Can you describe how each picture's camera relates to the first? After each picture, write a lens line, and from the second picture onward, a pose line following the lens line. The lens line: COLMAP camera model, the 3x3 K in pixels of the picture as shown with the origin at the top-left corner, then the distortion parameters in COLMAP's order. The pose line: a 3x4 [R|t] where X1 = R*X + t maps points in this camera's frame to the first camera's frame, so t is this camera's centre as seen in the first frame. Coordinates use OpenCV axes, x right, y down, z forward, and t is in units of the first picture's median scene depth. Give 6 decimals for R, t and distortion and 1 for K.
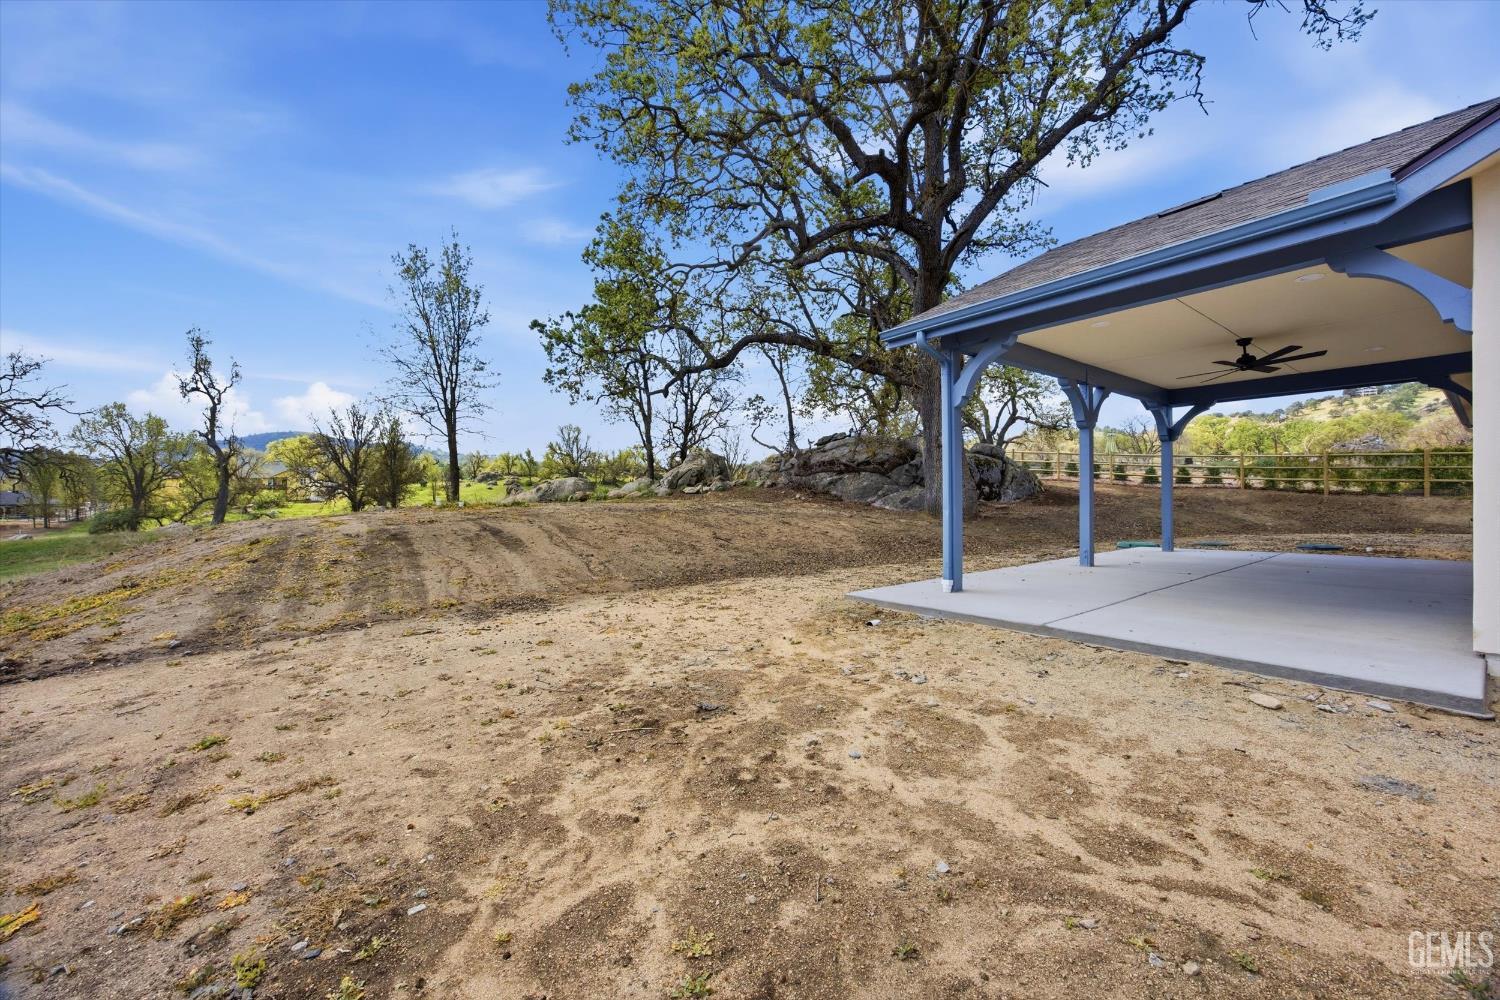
lens RADIAL K [[576.6, 0, 750.0], [0, 576.6, 500.0], [0, 0, 1]] dist [-0.032411, 0.013046]
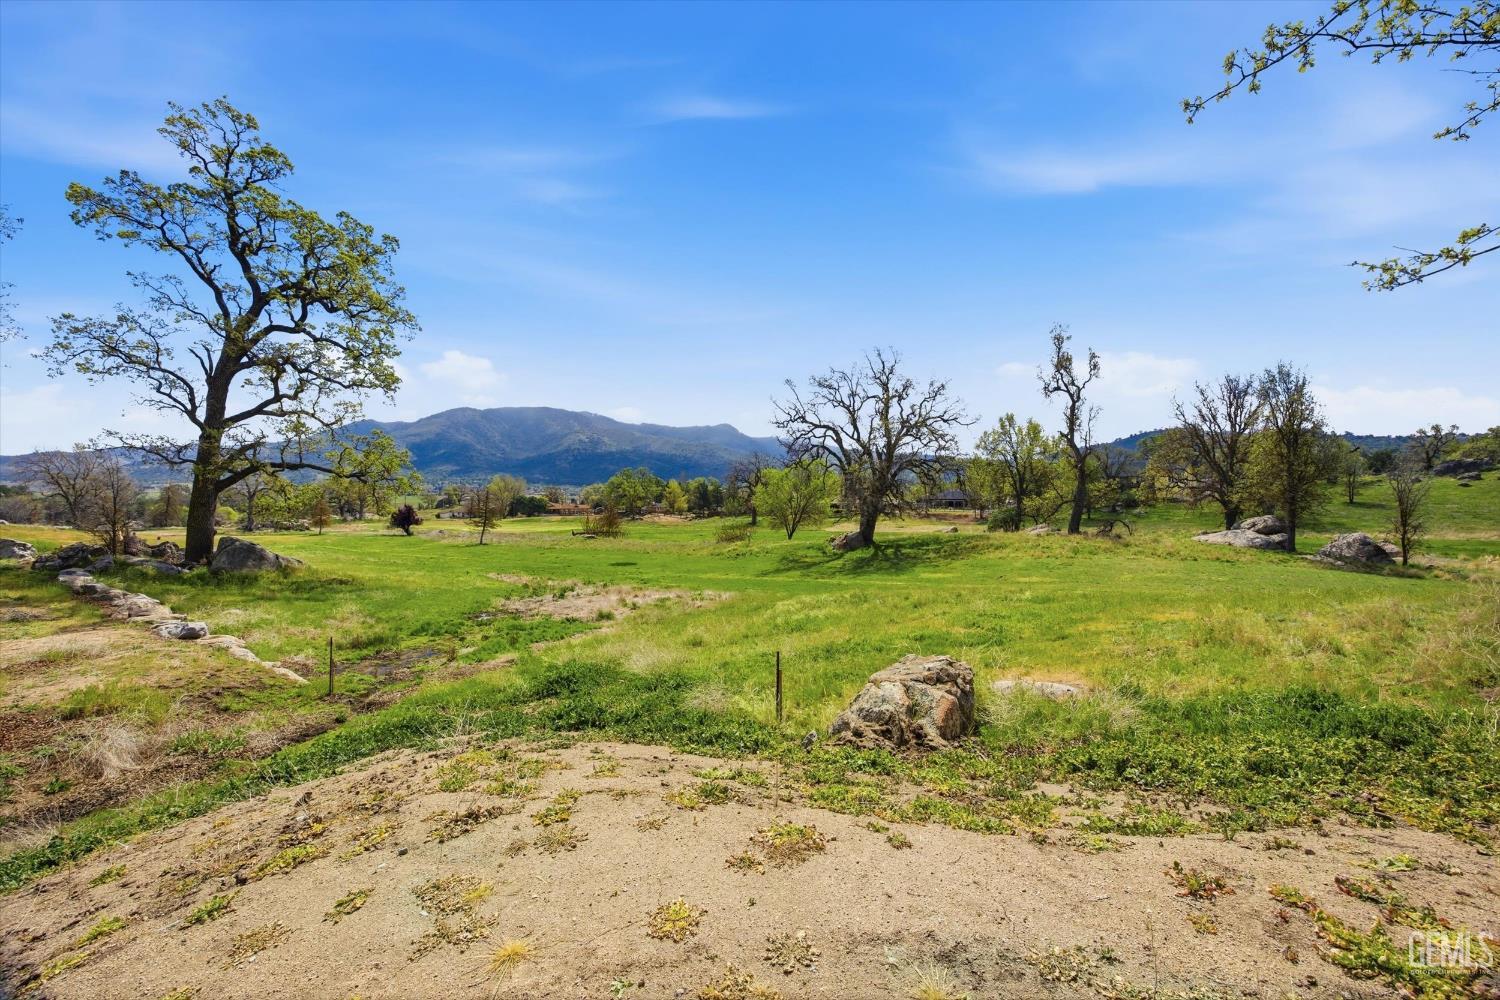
lens RADIAL K [[576.6, 0, 750.0], [0, 576.6, 500.0], [0, 0, 1]] dist [-0.032411, 0.013046]
pose [[0.259803, 0.020845, -0.965437, -0.147392], [-0.012463, 0.999756, 0.018232, -0.013814], [0.965581, 0.007295, 0.260000, 0.211311]]
